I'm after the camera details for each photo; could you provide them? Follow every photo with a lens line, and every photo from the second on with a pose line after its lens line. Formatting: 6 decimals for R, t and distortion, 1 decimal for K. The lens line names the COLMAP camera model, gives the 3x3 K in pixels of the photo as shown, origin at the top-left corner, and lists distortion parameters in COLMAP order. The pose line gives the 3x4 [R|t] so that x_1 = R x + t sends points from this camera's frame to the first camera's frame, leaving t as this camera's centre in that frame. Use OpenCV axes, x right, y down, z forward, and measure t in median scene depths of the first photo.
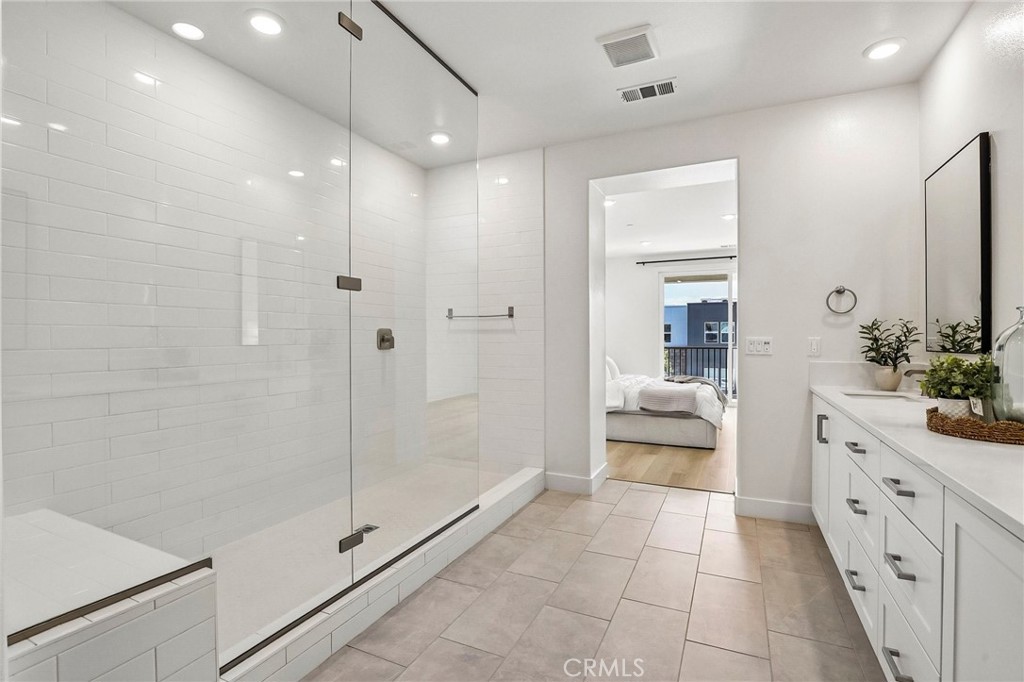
lens RADIAL K [[469.3, 0, 513.5], [0, 469.3, 340.6], [0, 0, 1]] dist [-0.020948, -0.000920]
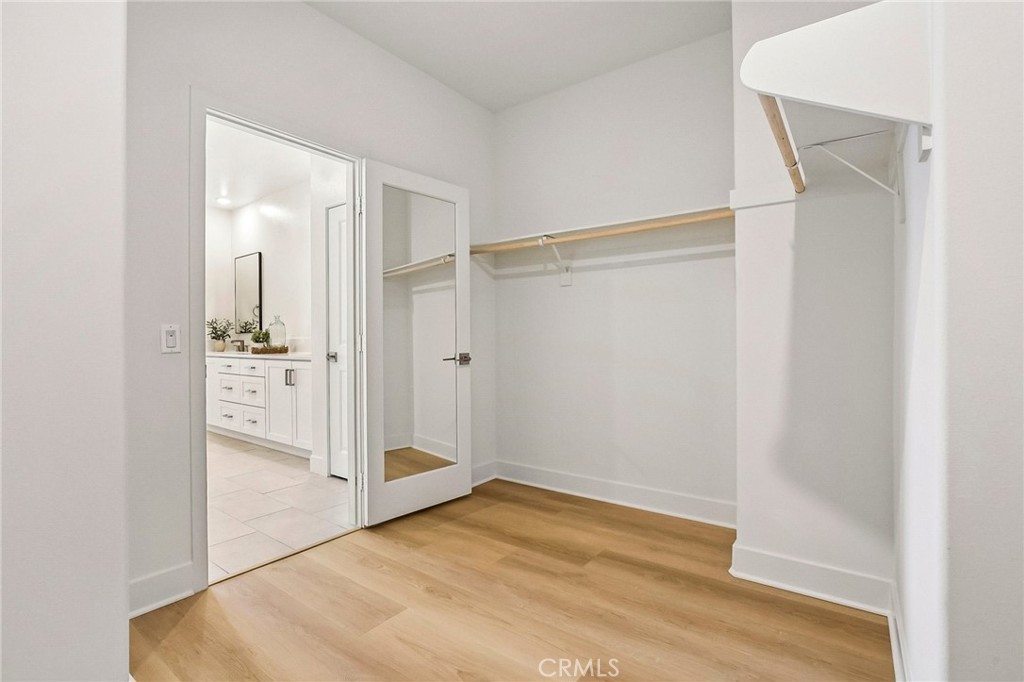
lens RADIAL K [[469.3, 0, 512.1], [0, 469.3, 340.3], [0, 0, 1]] dist [-0.020948, -0.000920]
pose [[0.192954, 0.001173, 0.981207, -1.133450], [0.007956, 0.999965, -0.002760, 0.075419], [-0.981176, 0.008339, 0.192938, -0.815852]]
